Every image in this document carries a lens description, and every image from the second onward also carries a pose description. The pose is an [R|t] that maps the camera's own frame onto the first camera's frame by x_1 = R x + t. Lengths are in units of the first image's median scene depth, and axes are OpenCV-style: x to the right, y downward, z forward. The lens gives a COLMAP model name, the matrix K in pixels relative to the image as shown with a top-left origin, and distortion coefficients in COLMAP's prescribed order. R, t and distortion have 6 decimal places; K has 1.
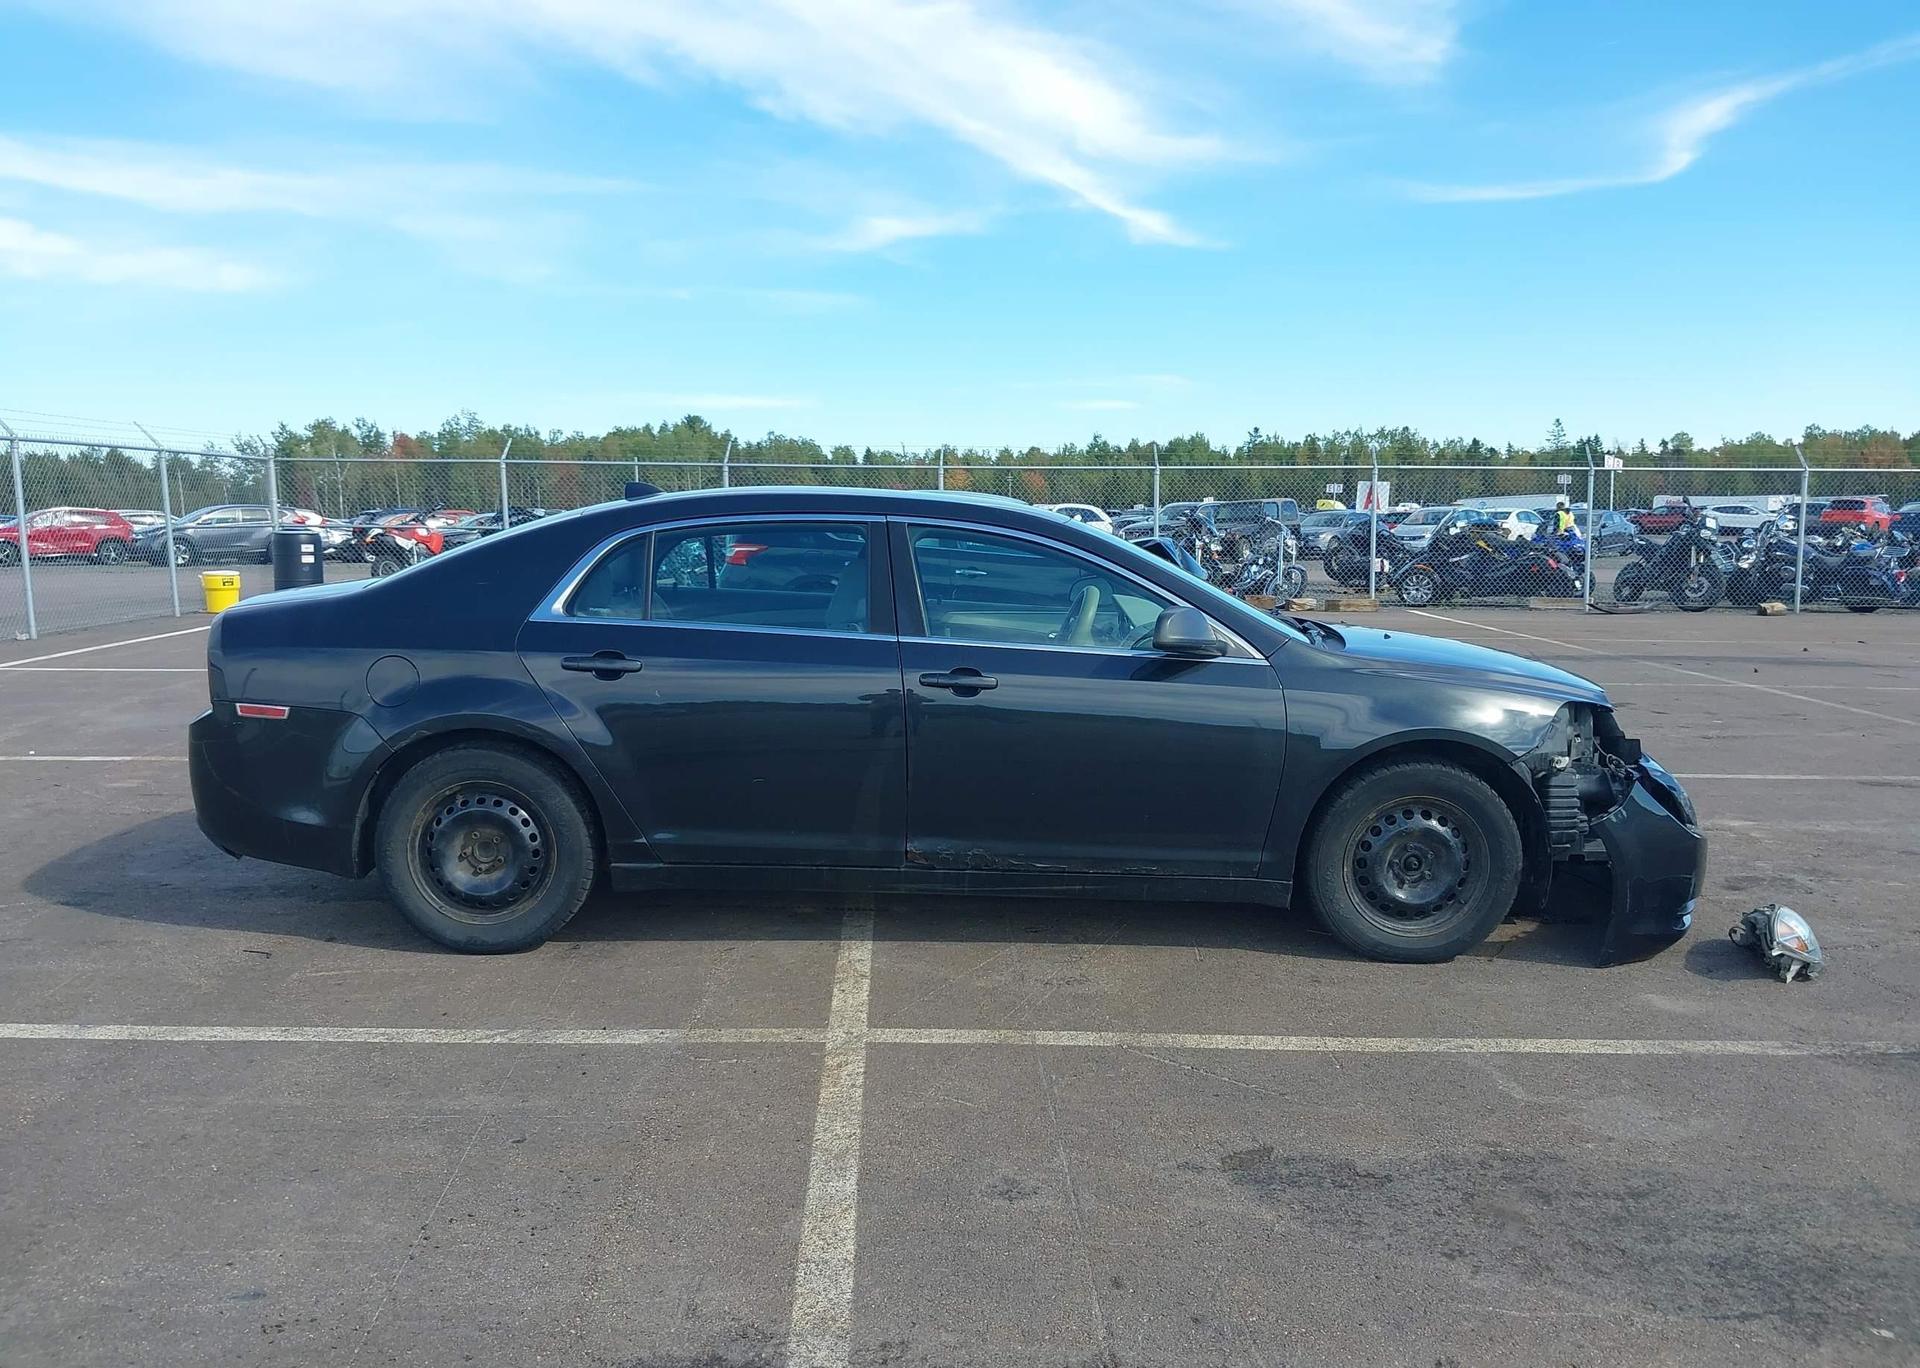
lens RADIAL K [[1510.7, 0, 952.0], [0, 1510.7, 691.8], [0, 0, 1]] dist [0.047748, -0.083531]
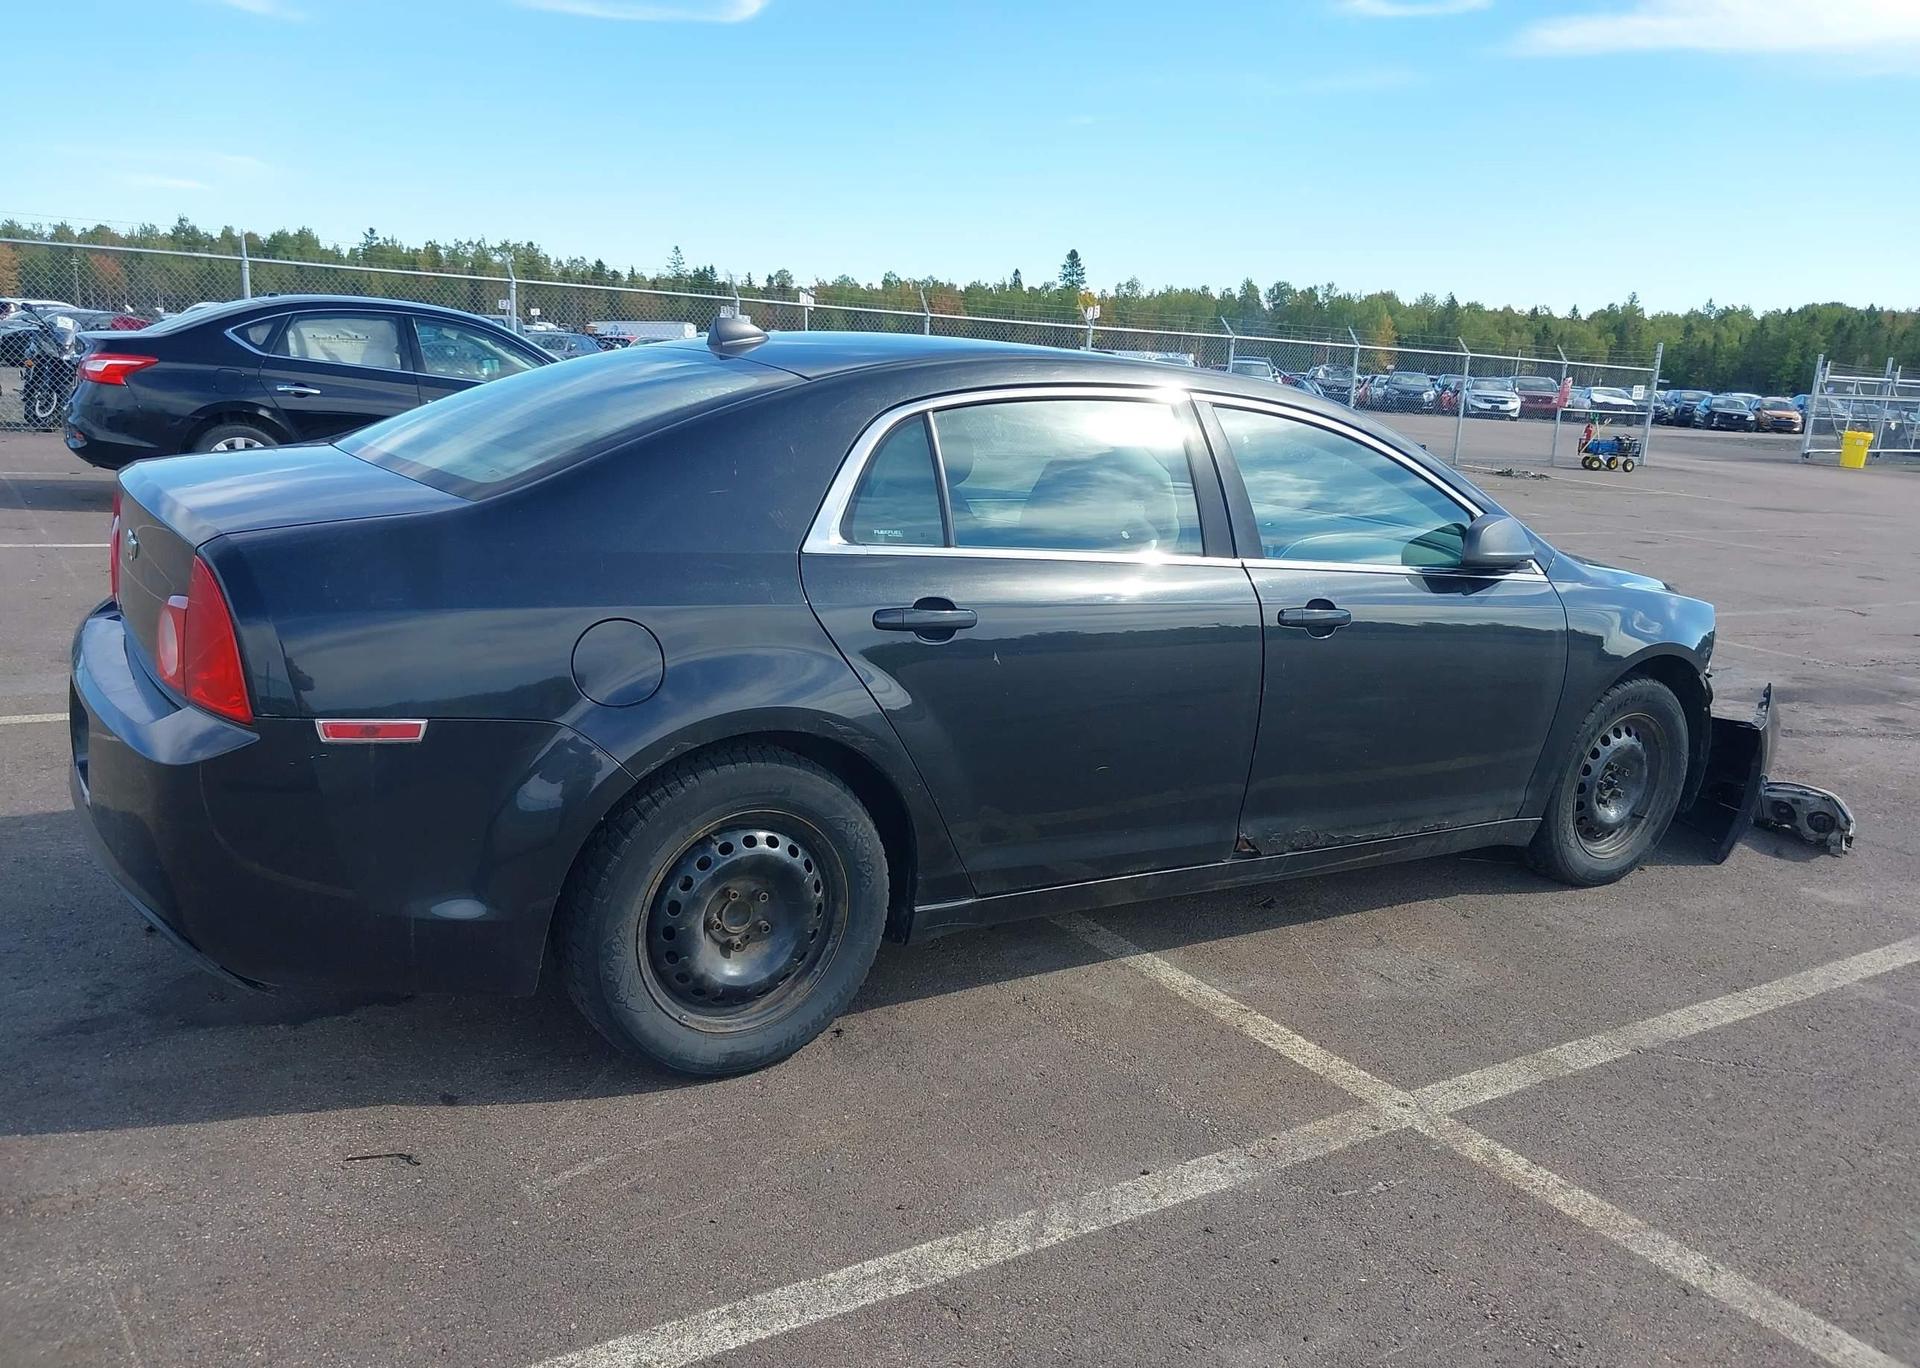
lens RADIAL K [[1512.1, 0, 952.7], [0, 1512.1, 688.6], [0, 0, 1]] dist [0.014543, -0.018312]
pose [[0.844010, -0.069139, 0.531852, -0.551037], [0.007354, 0.993055, 0.117424, -0.062284], [-0.536277, -0.095195, 0.838657, 0.425441]]
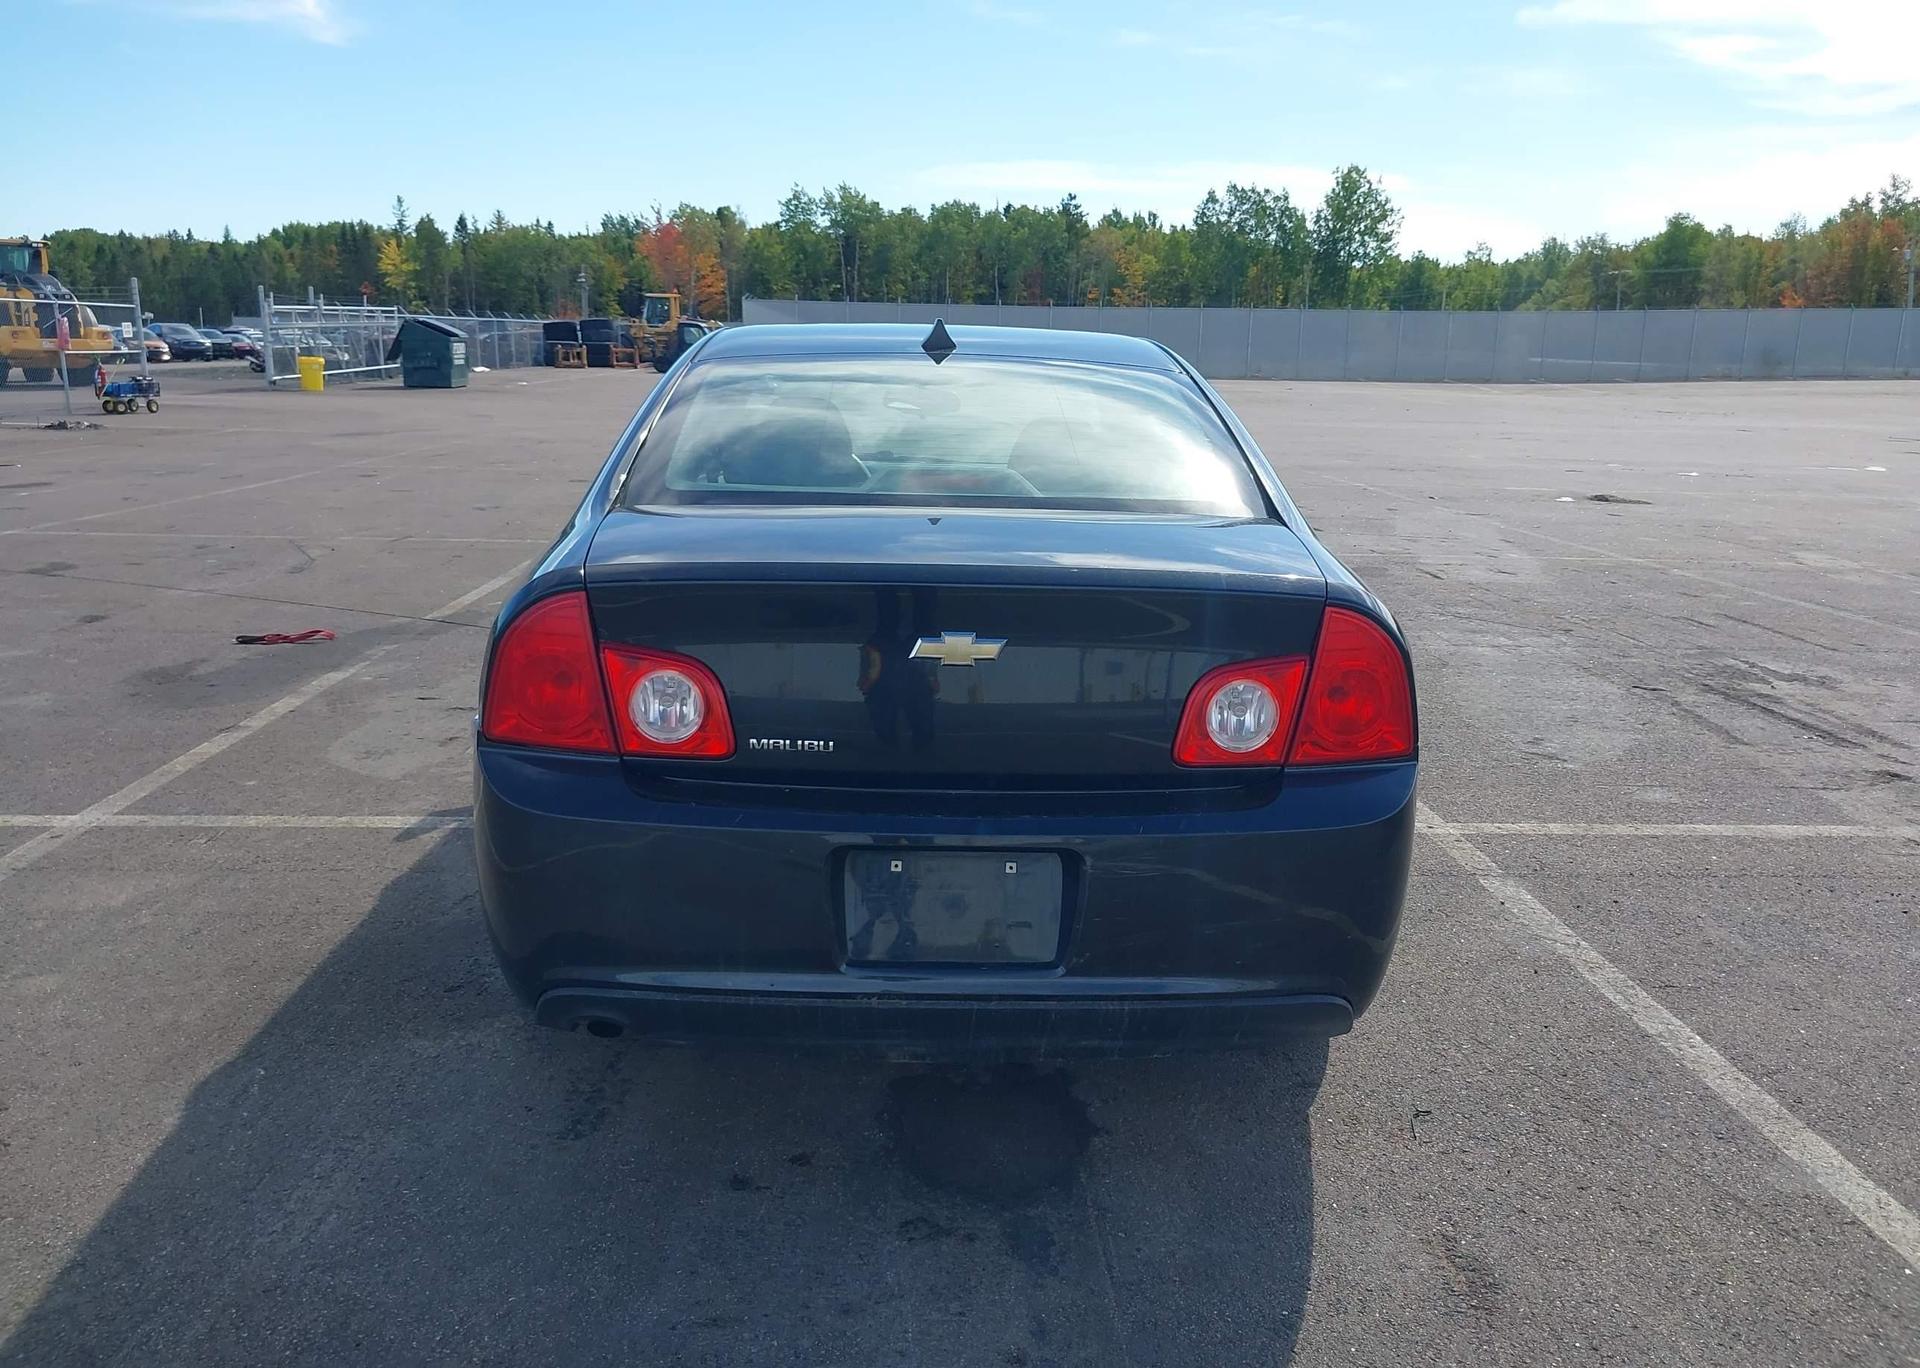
lens RADIAL K [[1512.1, 0, 940.4], [0, 1512.1, 662.4], [0, 0, 1]] dist [0.014543, -0.018312]
pose [[-0.006706, -0.209648, 0.977754, -0.980936], [0.109283, 0.971766, 0.209113, -0.147888], [-0.993988, 0.108254, 0.016395, 1.131351]]
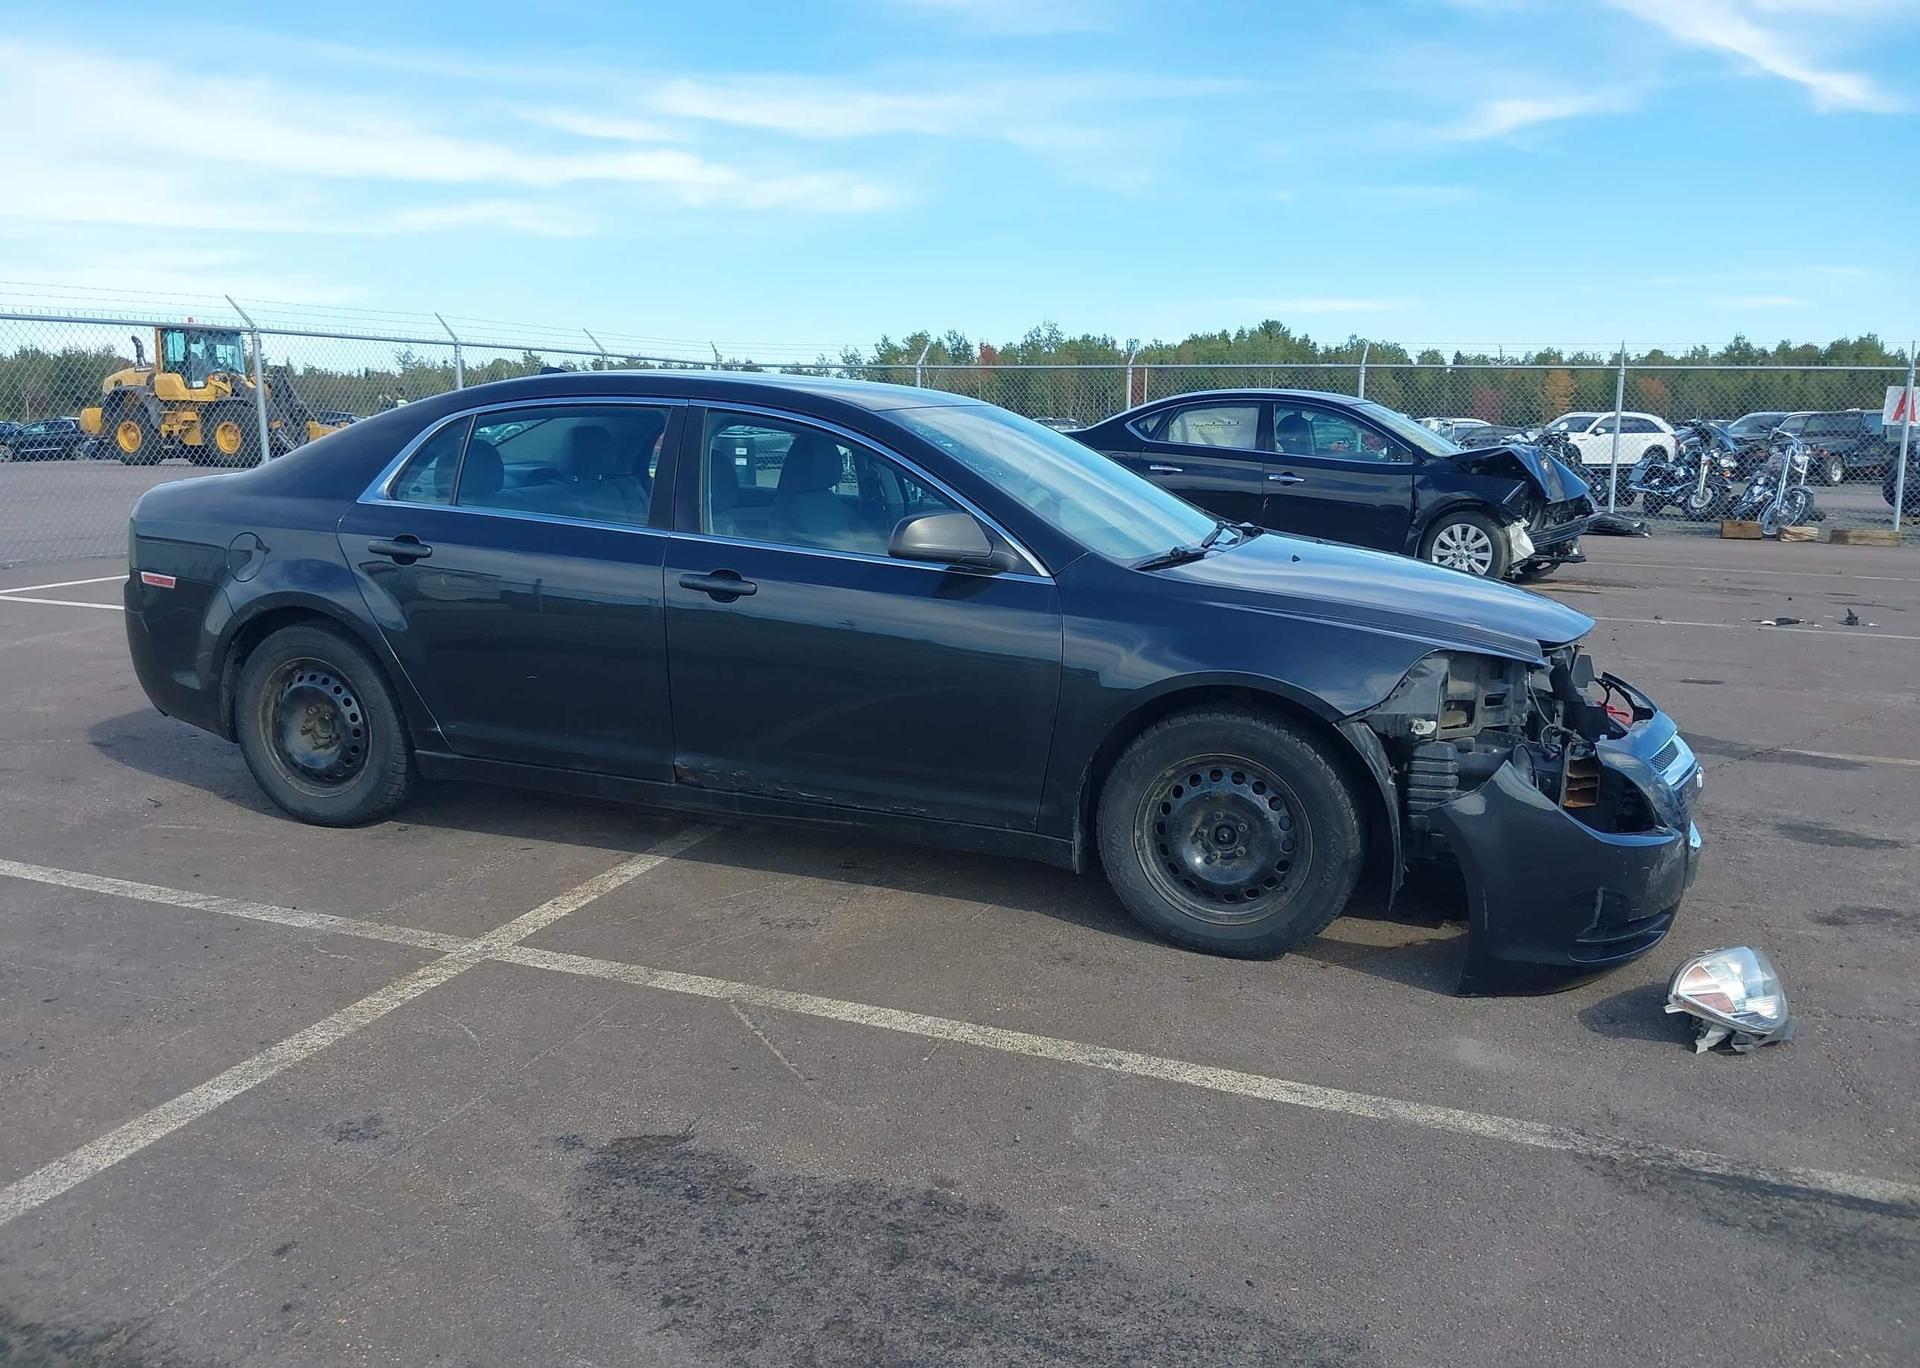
lens RADIAL K [[1510.7, 0, 952.0], [0, 1510.7, 707.4], [0, 0, 1]] dist [0.047748, -0.083531]
pose [[0.929387, 0.078115, -0.360747, 0.454505], [-0.053434, 0.995528, 0.077907, -0.011536], [0.365219, -0.053129, 0.929404, 0.192623]]
